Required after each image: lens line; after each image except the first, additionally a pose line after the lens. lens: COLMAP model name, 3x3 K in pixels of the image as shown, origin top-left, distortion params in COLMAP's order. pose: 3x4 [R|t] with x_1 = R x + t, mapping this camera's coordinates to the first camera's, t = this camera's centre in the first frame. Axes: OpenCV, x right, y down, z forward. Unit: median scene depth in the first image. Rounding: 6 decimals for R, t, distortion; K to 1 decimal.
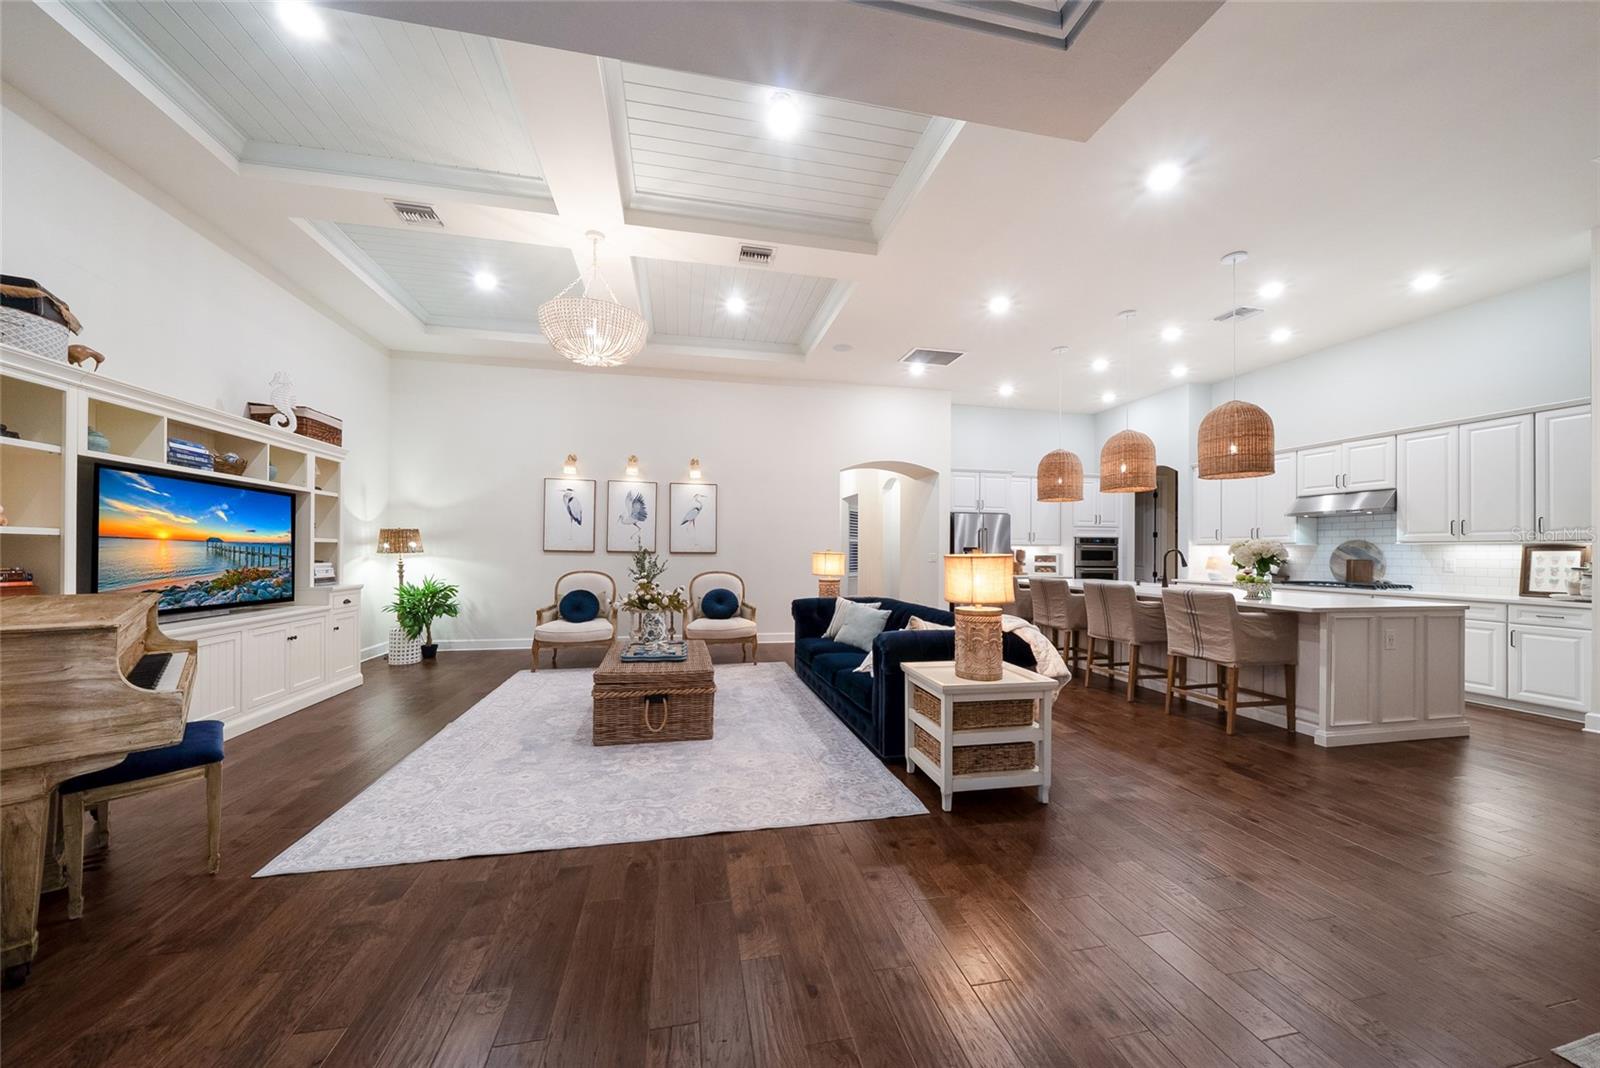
lens RADIAL K [[561.4, 0, 802.6], [0, 561.4, 545.5], [0, 0, 1]] dist [-0.001226, -0.000090]
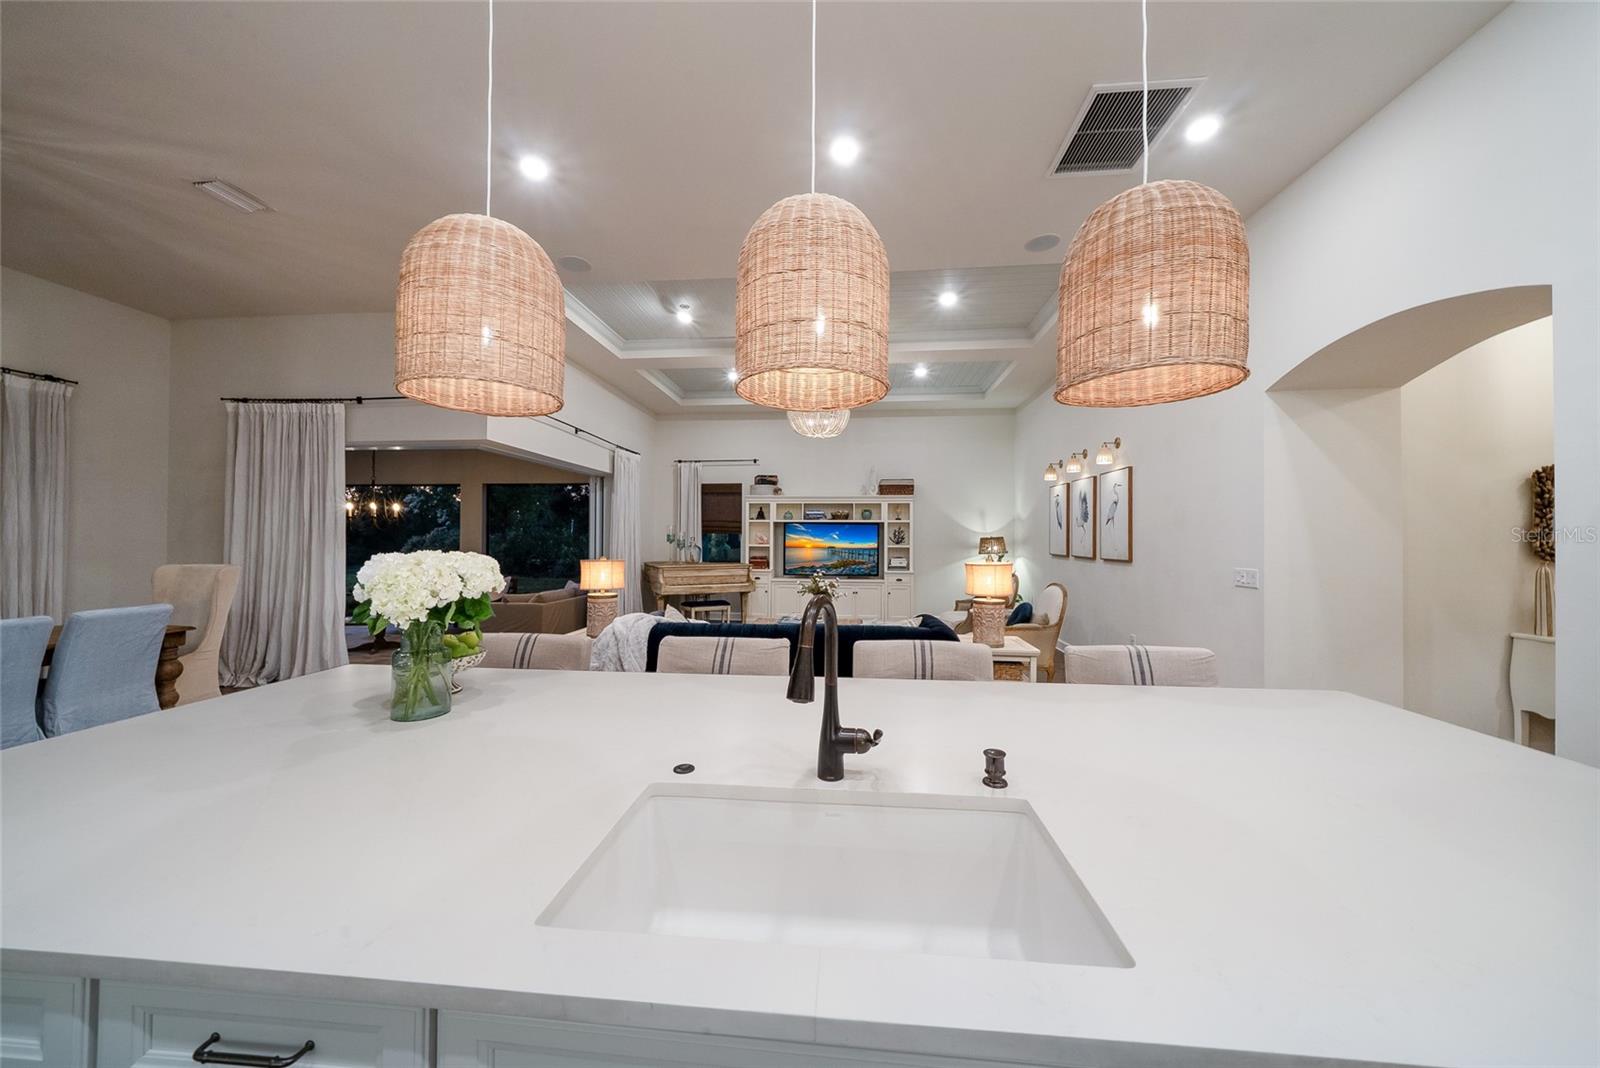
lens RADIAL K [[561.4, 0, 805.6], [0, 561.4, 531.6], [0, 0, 1]] dist [-0.001226, -0.000090]
pose [[-0.299967, -0.019872, -0.953742, 1.218729], [0.007155, 0.999708, -0.023080, -0.021833], [0.953923, -0.013747, -0.299738, 1.497512]]
